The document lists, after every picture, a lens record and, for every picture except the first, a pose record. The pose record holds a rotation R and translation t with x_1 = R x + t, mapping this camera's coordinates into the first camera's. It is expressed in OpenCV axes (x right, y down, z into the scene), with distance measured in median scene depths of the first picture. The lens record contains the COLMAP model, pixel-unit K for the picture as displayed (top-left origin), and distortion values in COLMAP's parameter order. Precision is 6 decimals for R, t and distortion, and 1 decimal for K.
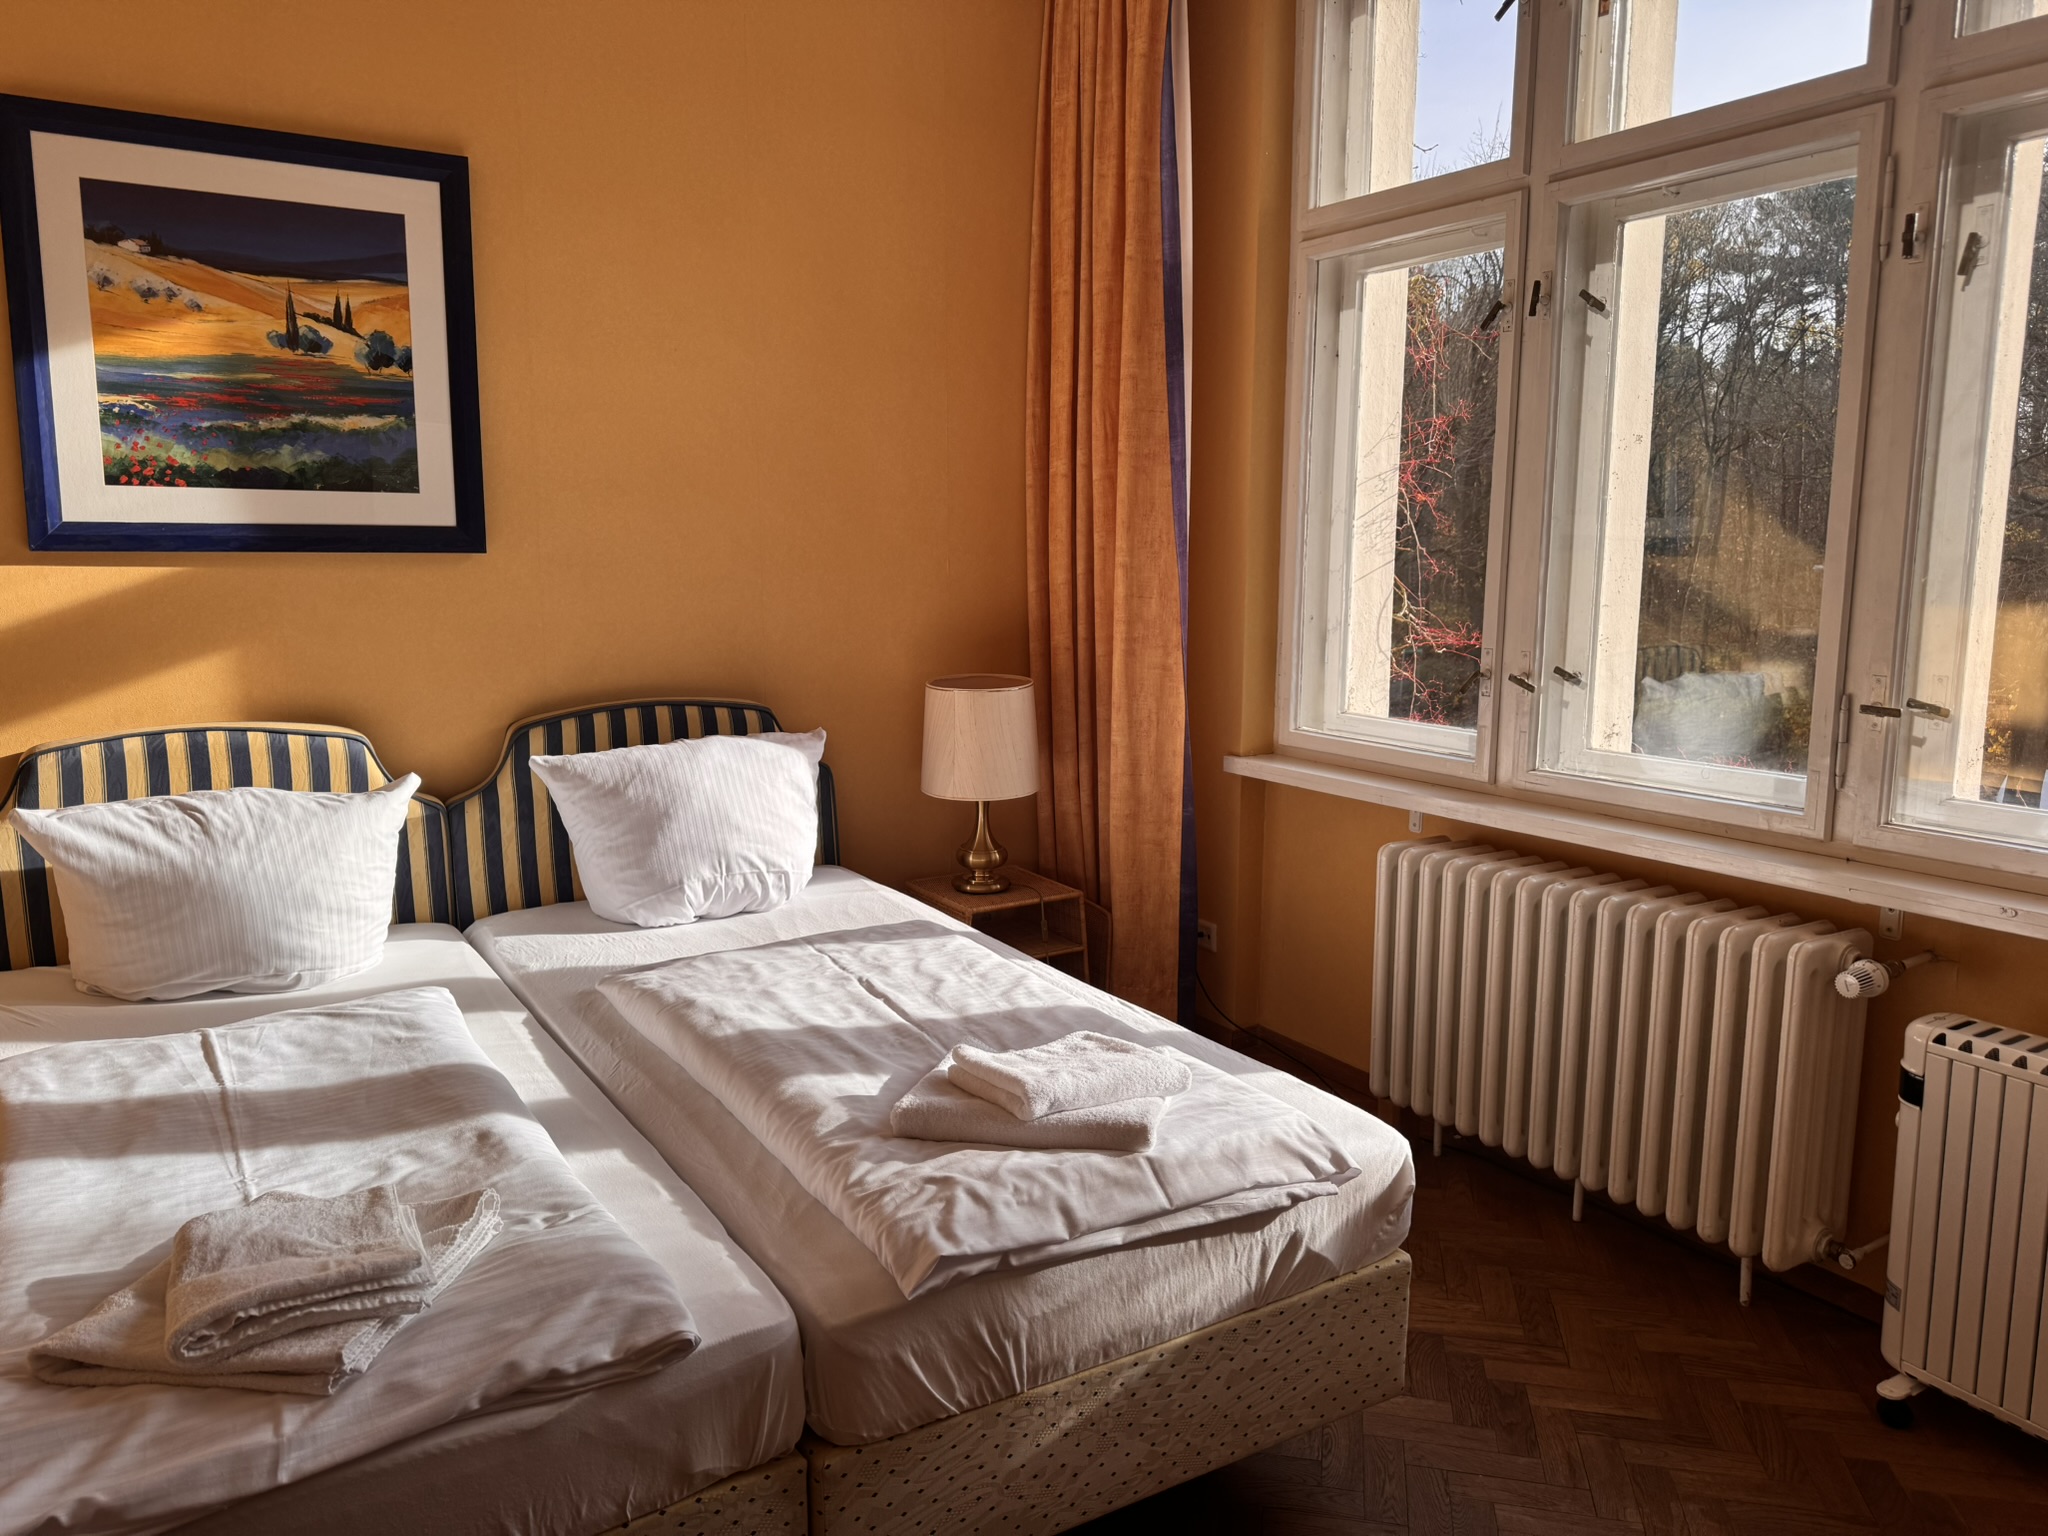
lens RADIAL K [[1419.8, 0, 989.8], [0, 1419.8, 757.2], [0, 0, 1]] dist [0.121896, -0.186118]
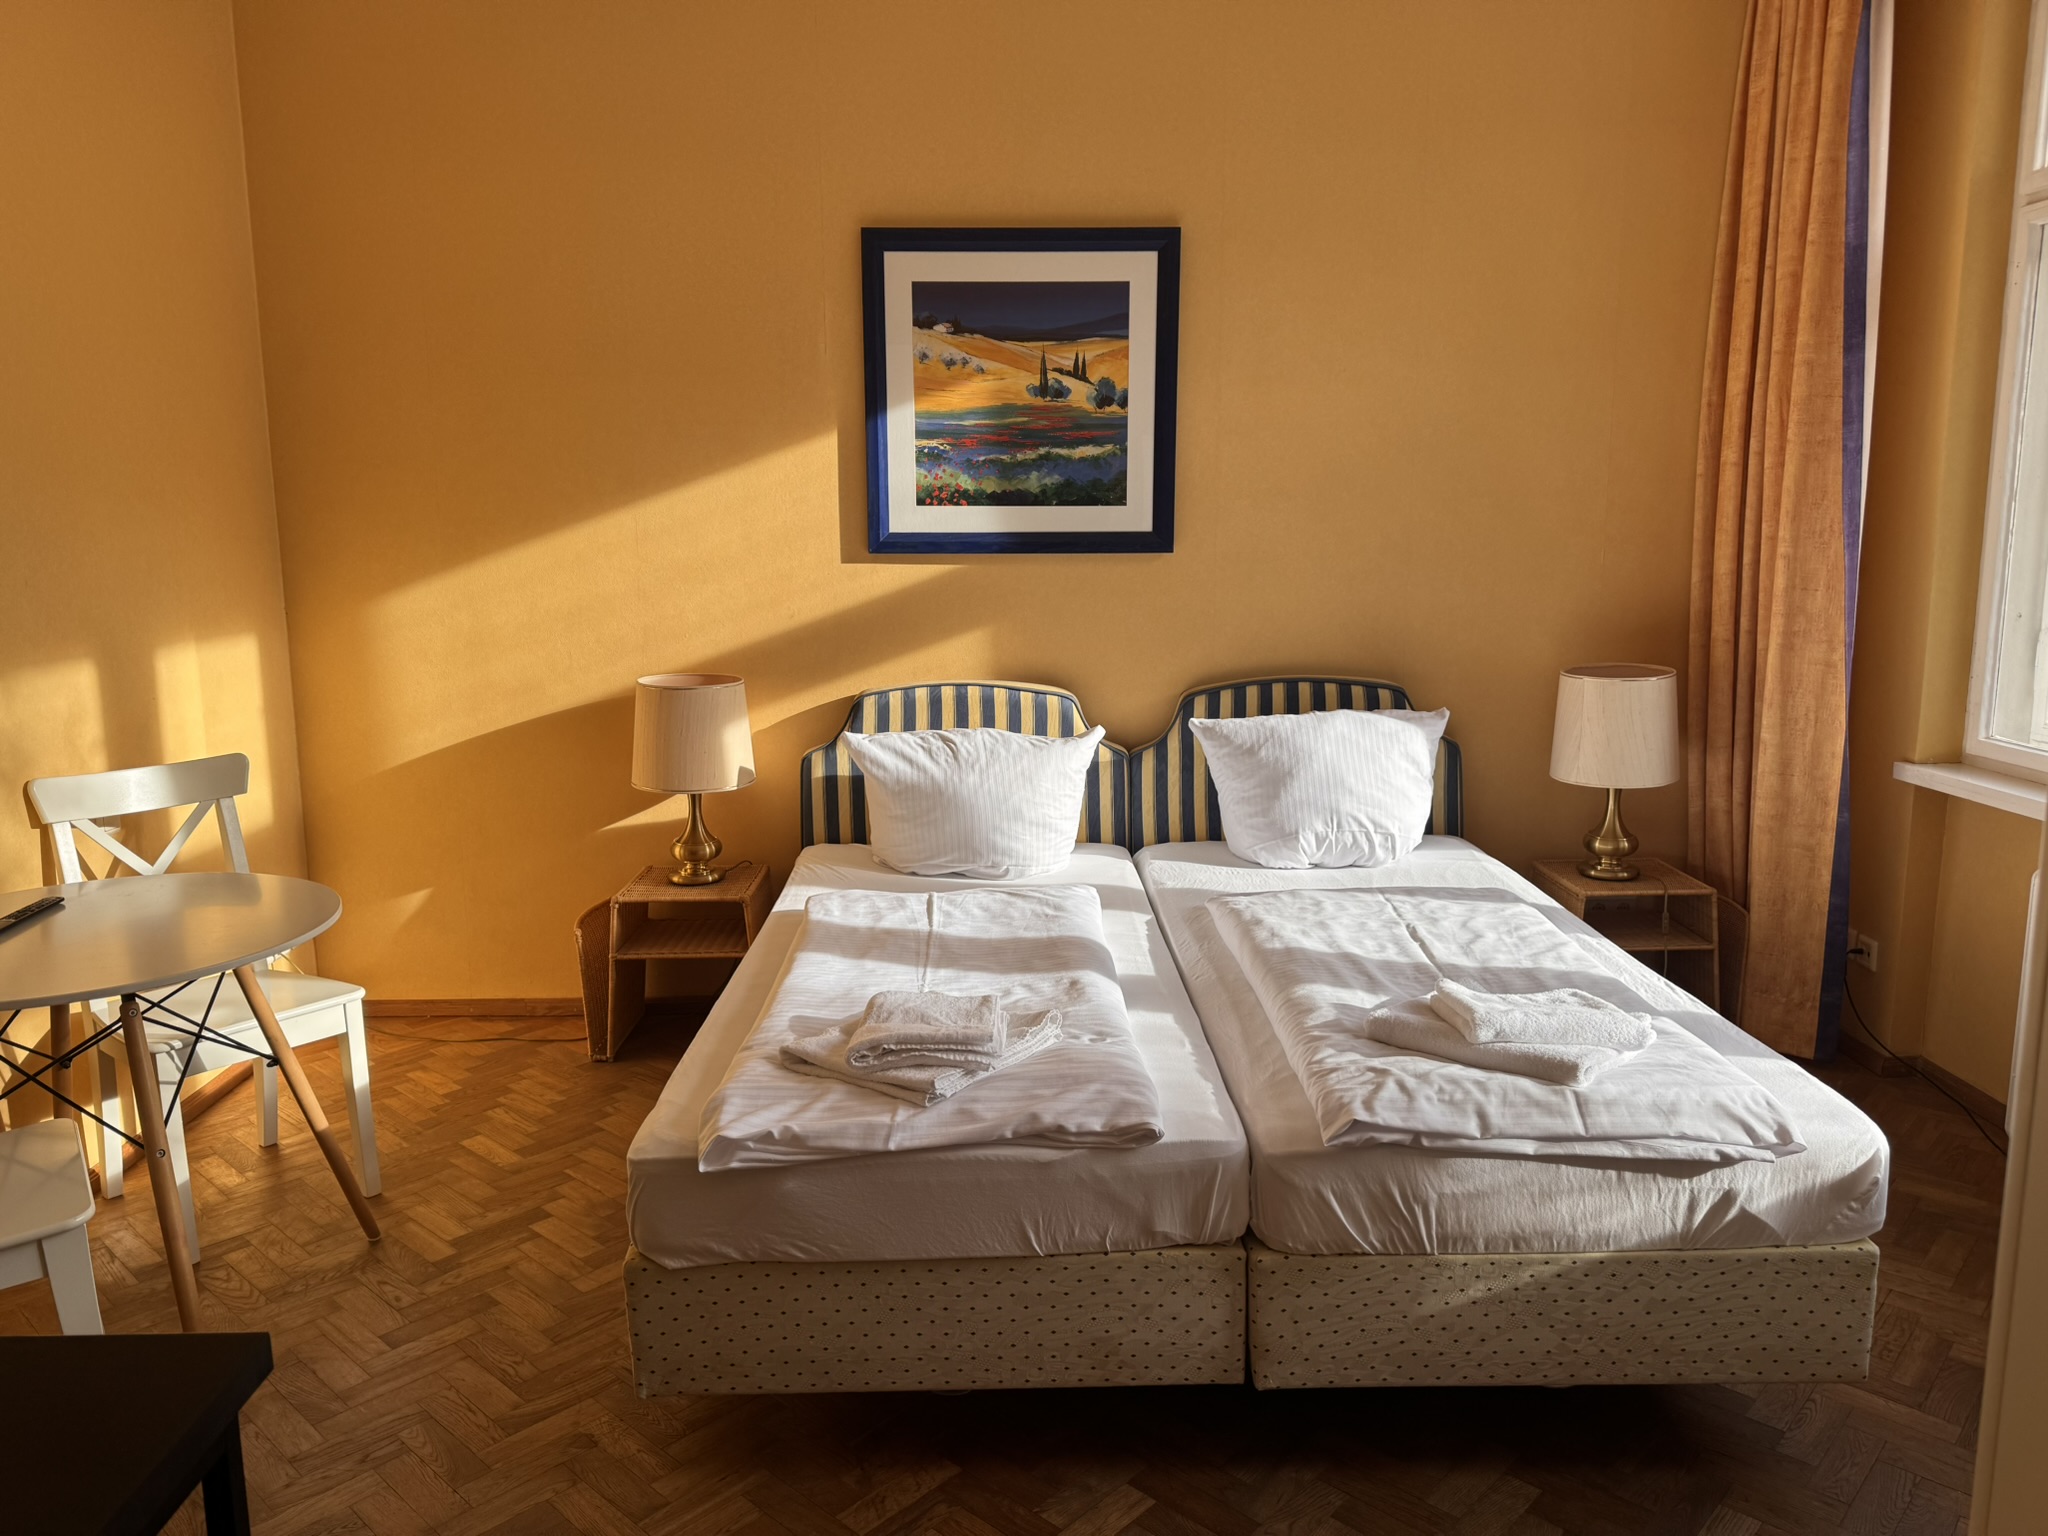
lens RADIAL K [[1419.8, 0, 989.8], [0, 1419.8, 757.2], [0, 0, 1]] dist [0.121896, -0.186118]
pose [[0.852622, 0.072030, -0.517540, 0.172901], [-0.065471, 0.997374, 0.030951, 0.006471], [0.518410, 0.007494, 0.855099, -0.132180]]
